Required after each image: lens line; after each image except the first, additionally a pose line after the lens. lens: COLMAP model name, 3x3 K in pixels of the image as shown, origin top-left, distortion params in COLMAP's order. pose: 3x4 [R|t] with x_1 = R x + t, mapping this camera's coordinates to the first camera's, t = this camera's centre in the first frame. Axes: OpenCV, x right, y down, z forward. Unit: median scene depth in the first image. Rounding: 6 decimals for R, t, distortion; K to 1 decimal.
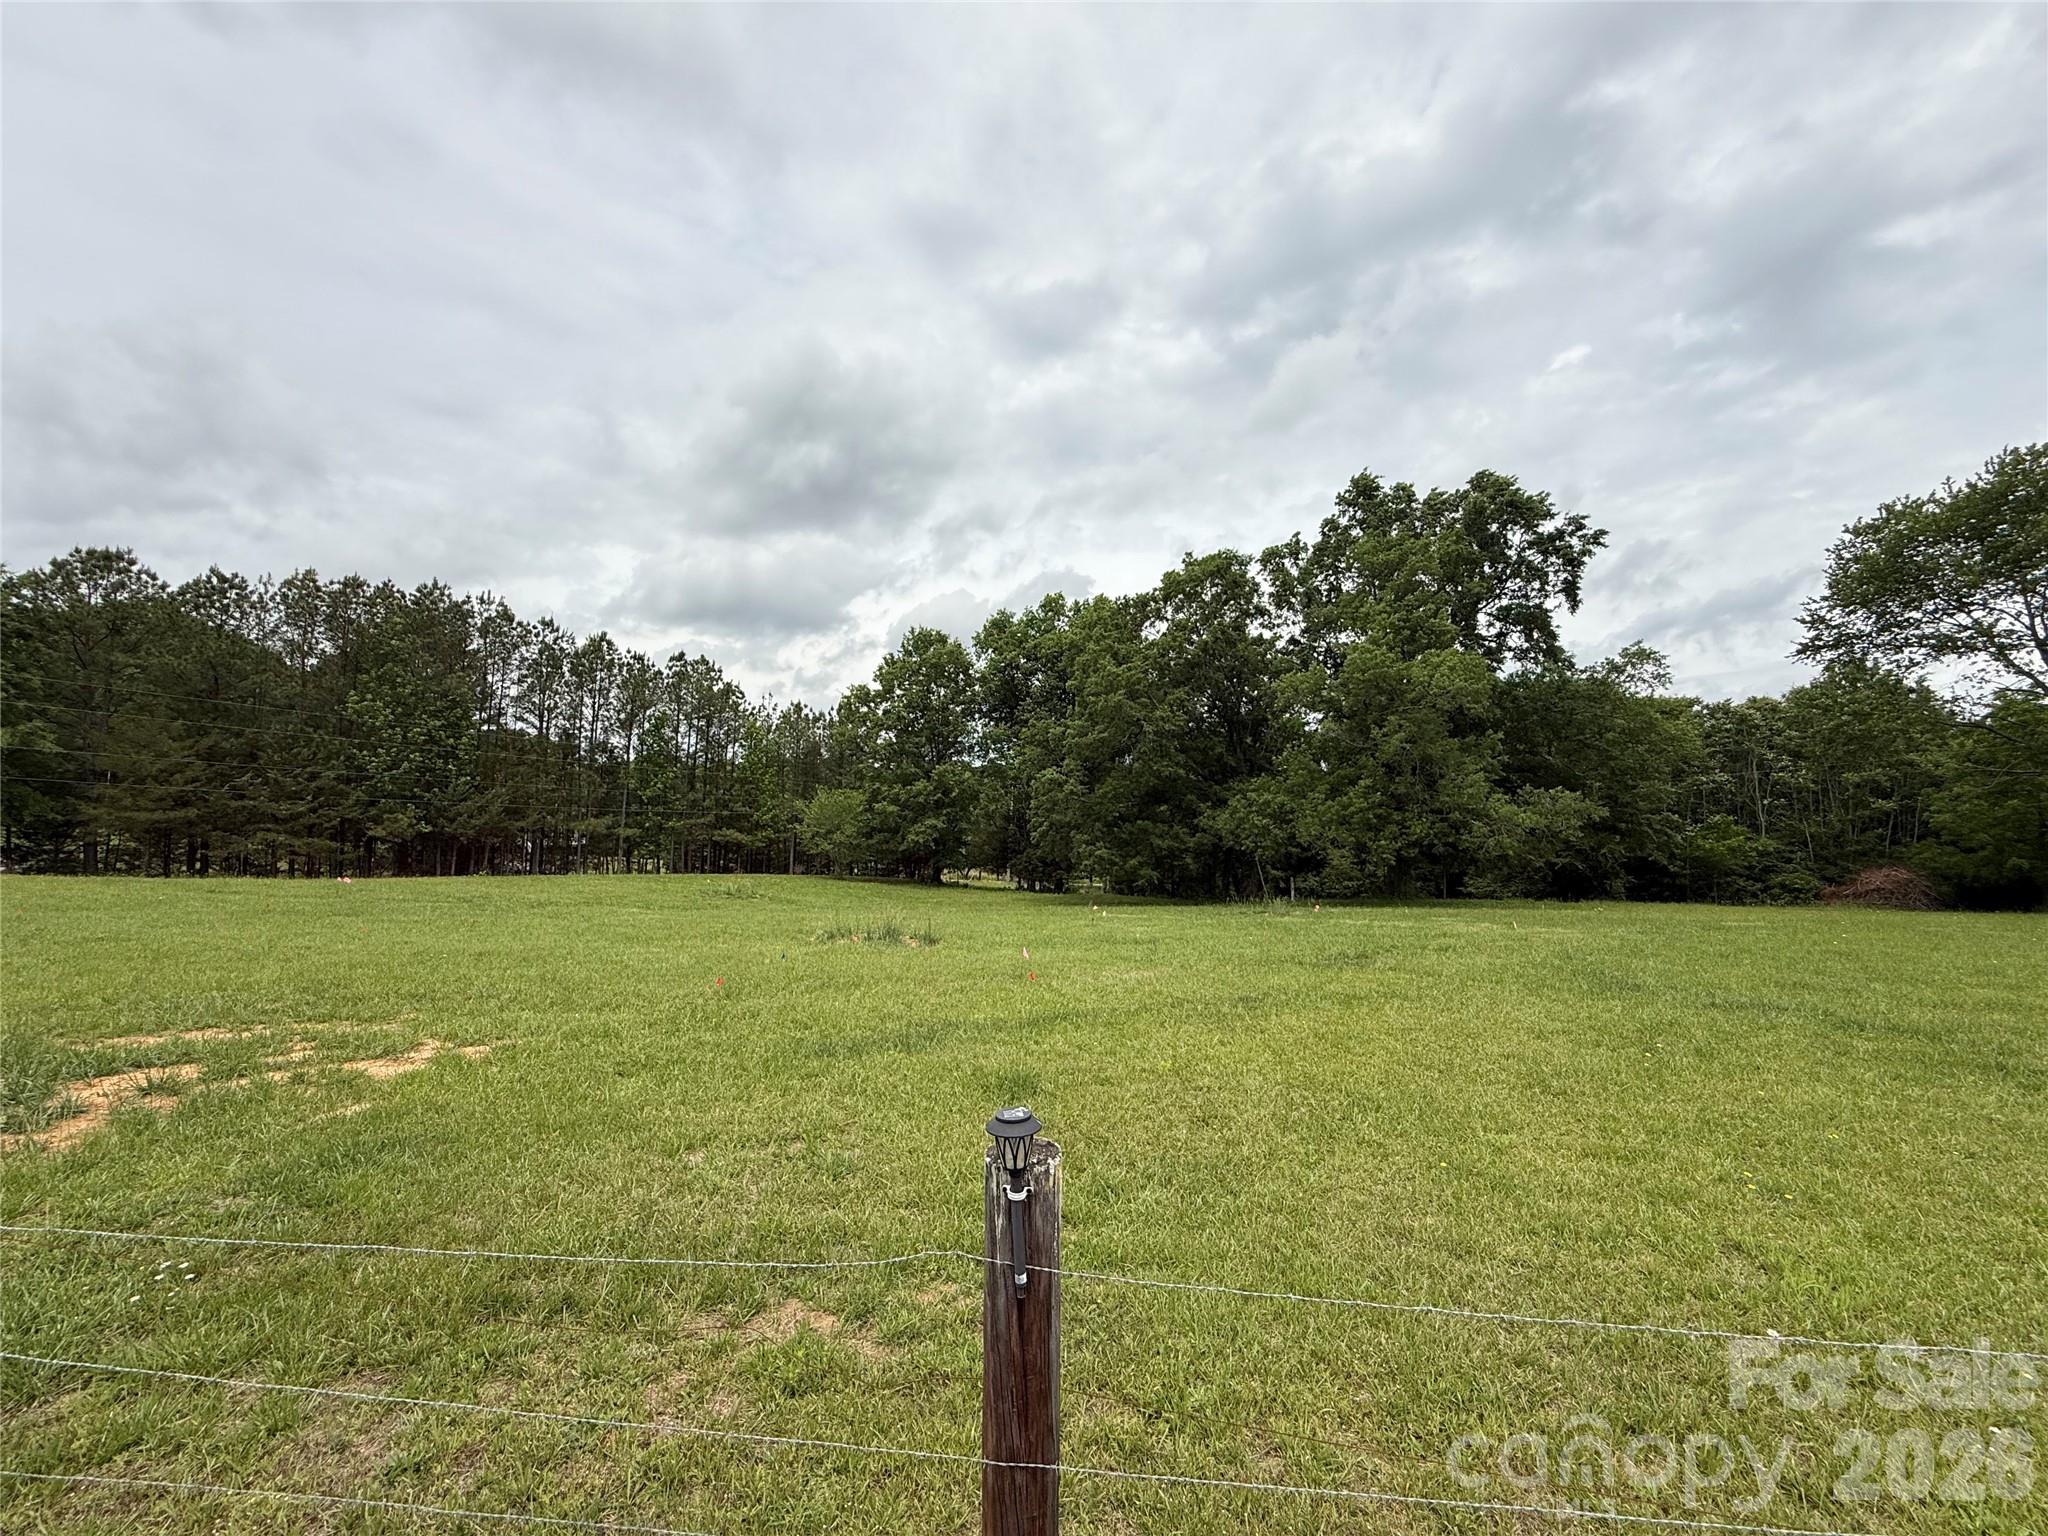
lens RADIAL K [[823.9, 0, 1029.0], [0, 823.9, 766.9], [0, 0, 1]] dist [0.000250, 0.000785]
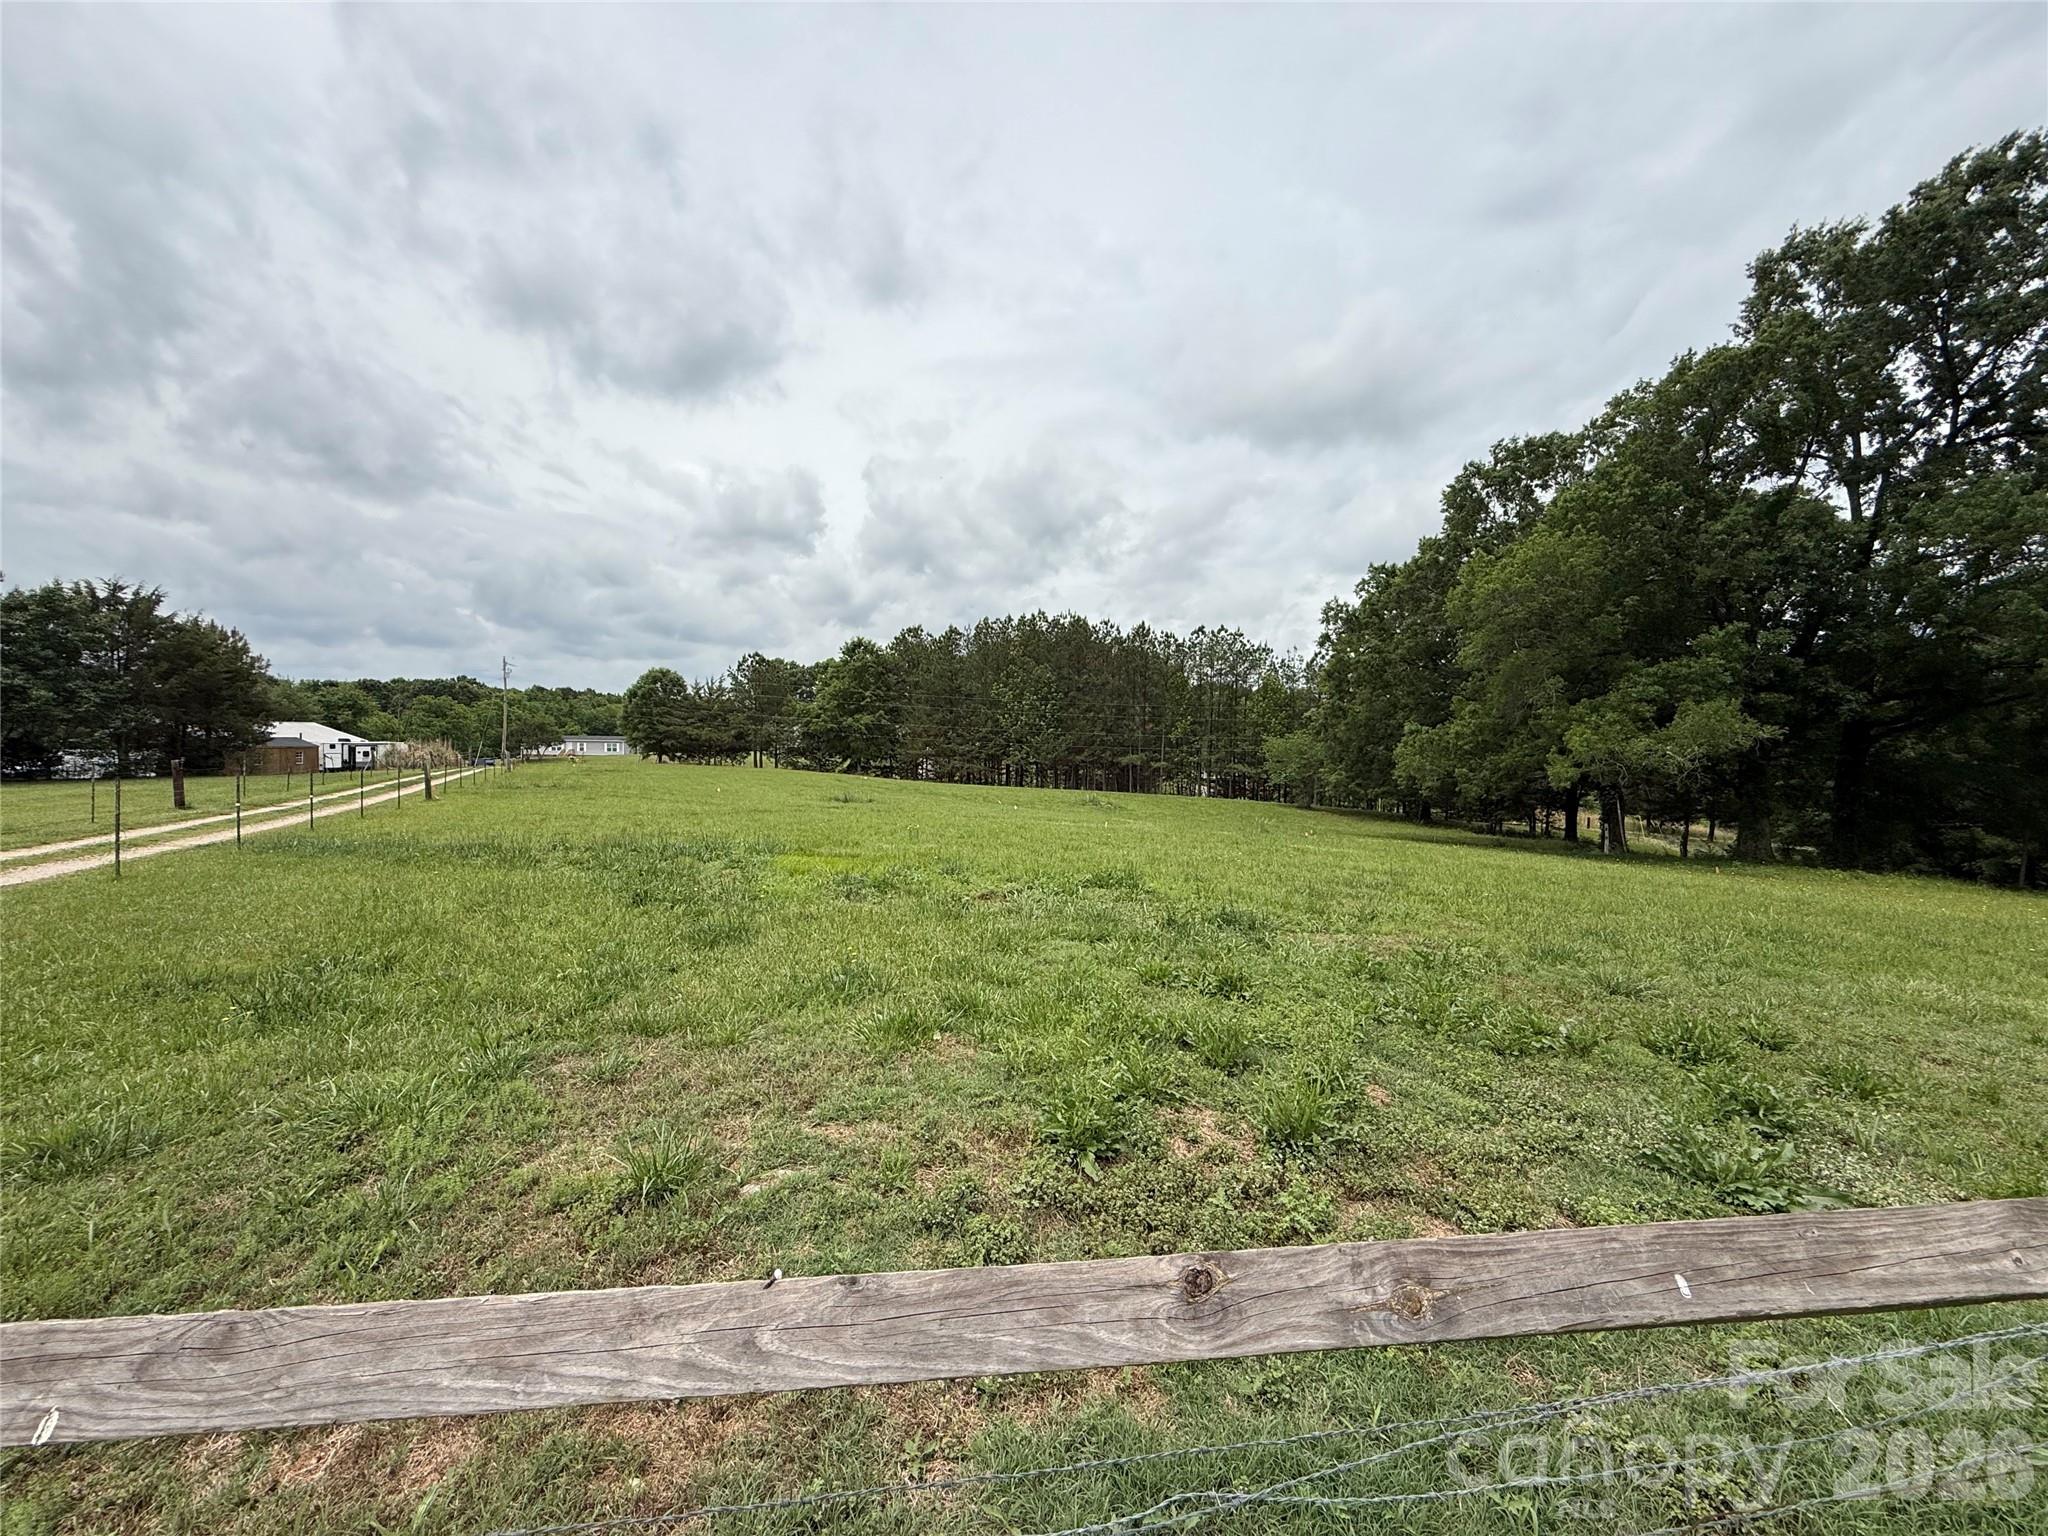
lens RADIAL K [[823.9, 0, 1018.2], [0, 823.9, 765.7], [0, 0, 1]] dist [0.000250, 0.000785]
pose [[0.506600, 0.007946, -0.862145, 0.720258], [0.048759, 0.998093, 0.037851, 0.020970], [0.860801, -0.061213, 0.505246, 0.121174]]
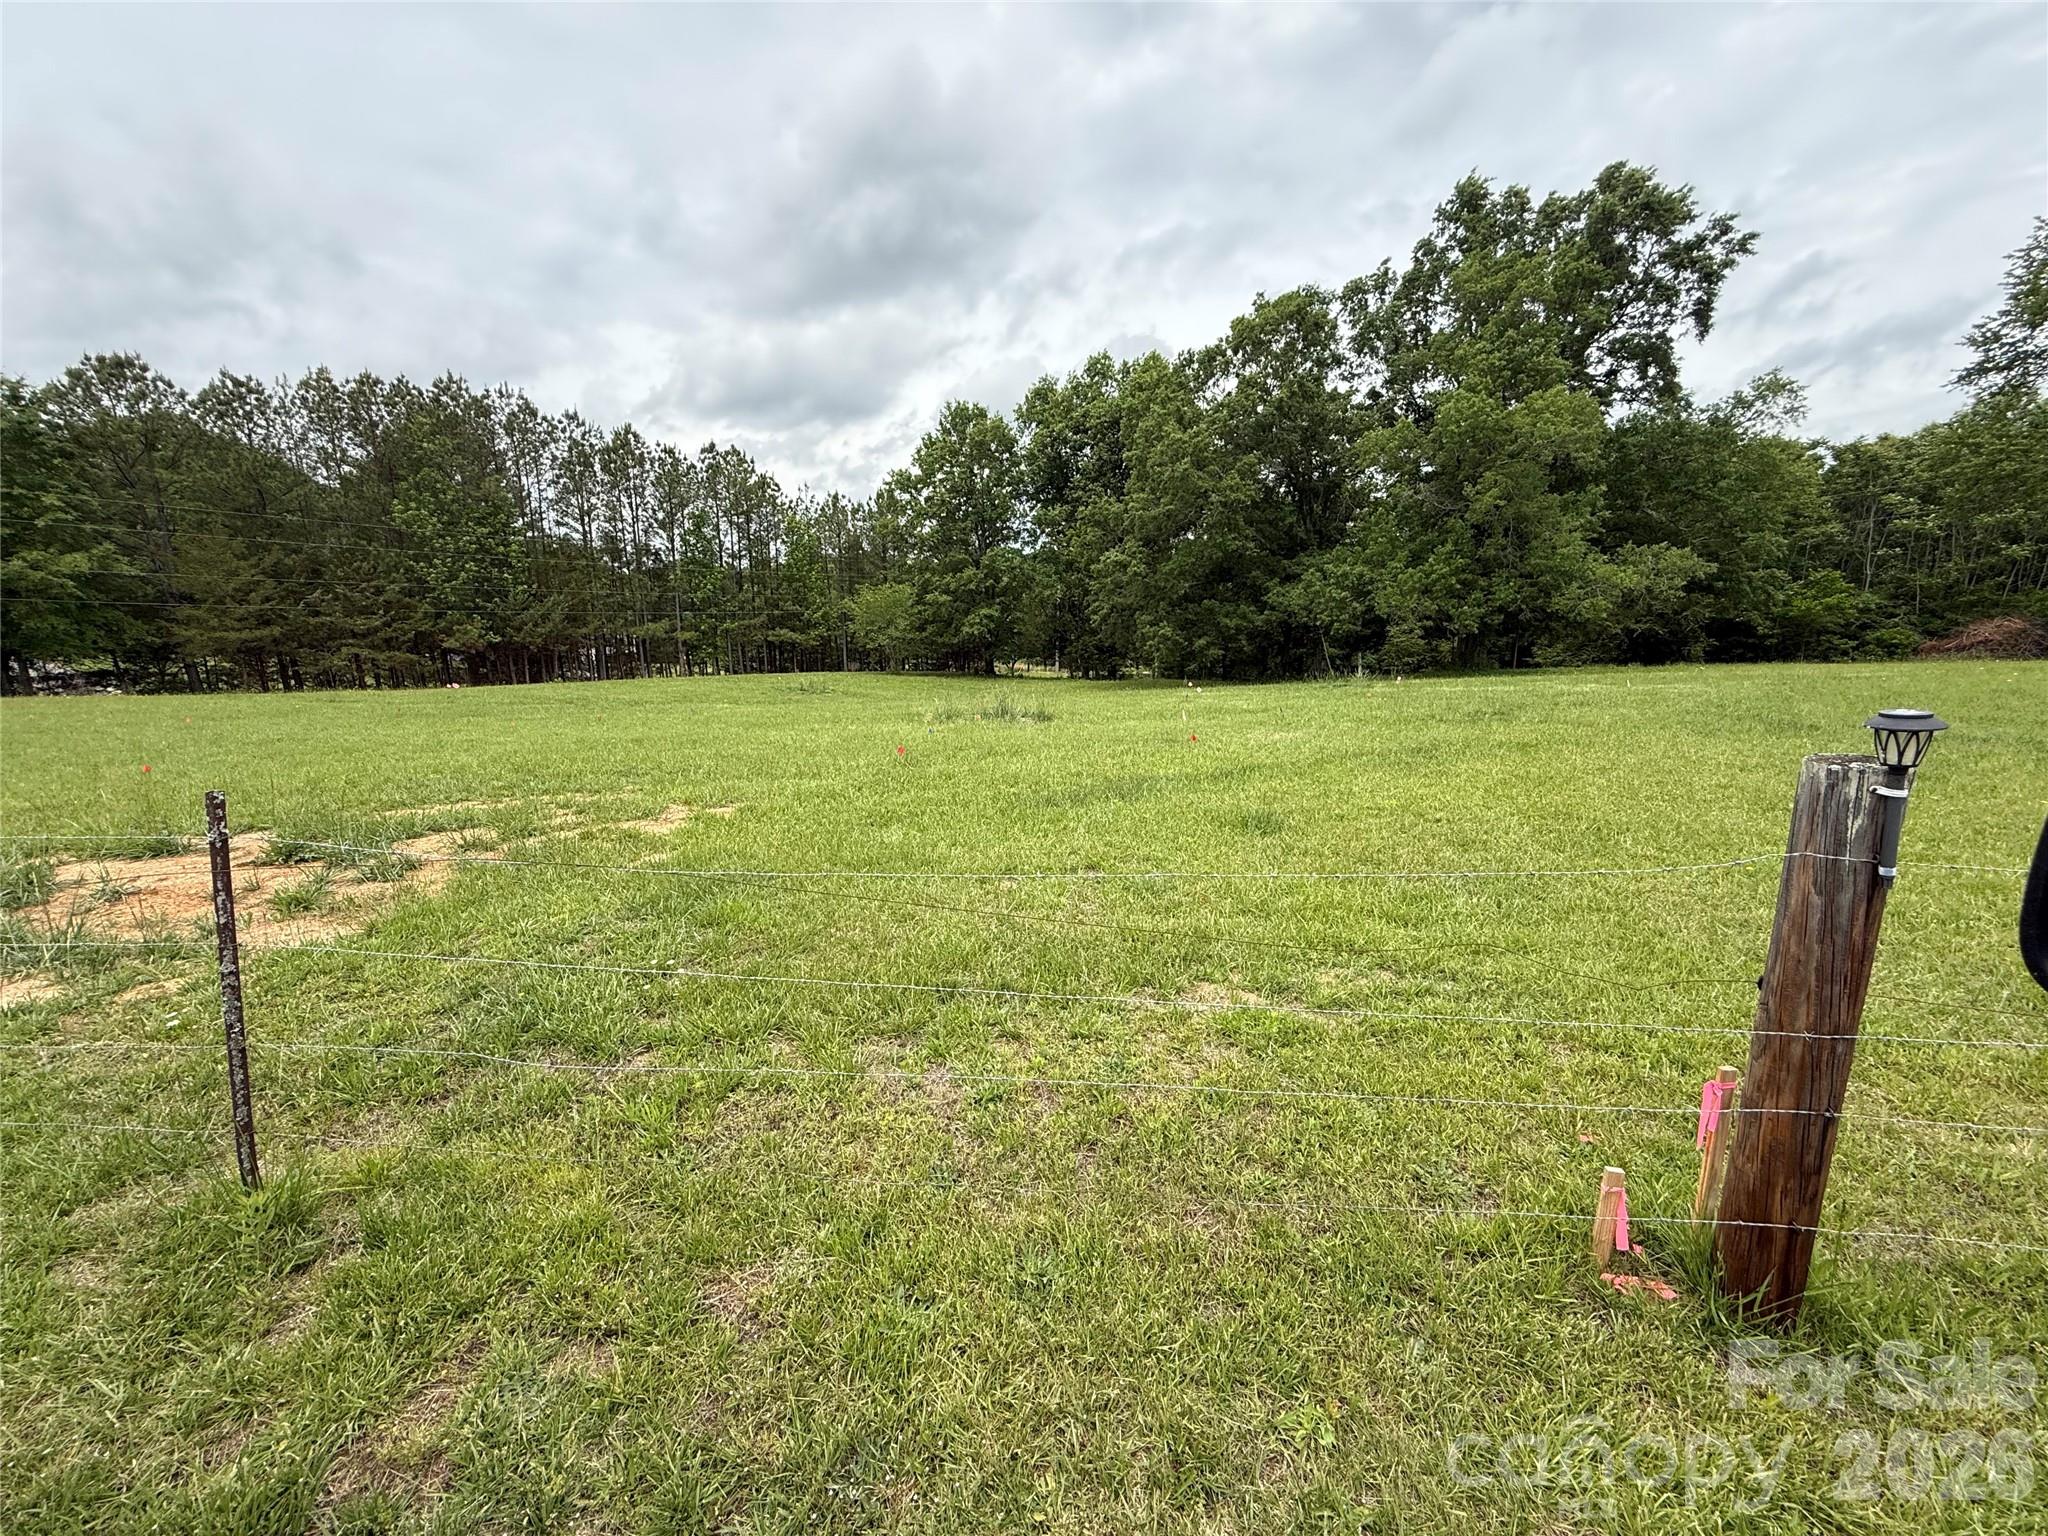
lens RADIAL K [[823.9, 0, 1027.1], [0, 823.9, 767.3], [0, 0, 1]] dist [0.000250, 0.000785]
pose [[0.998346, -0.032994, -0.047075, -0.034162], [0.043601, 0.968280, 0.246035, 0.006972], [0.037464, -0.247680, 0.968117, 0.000790]]
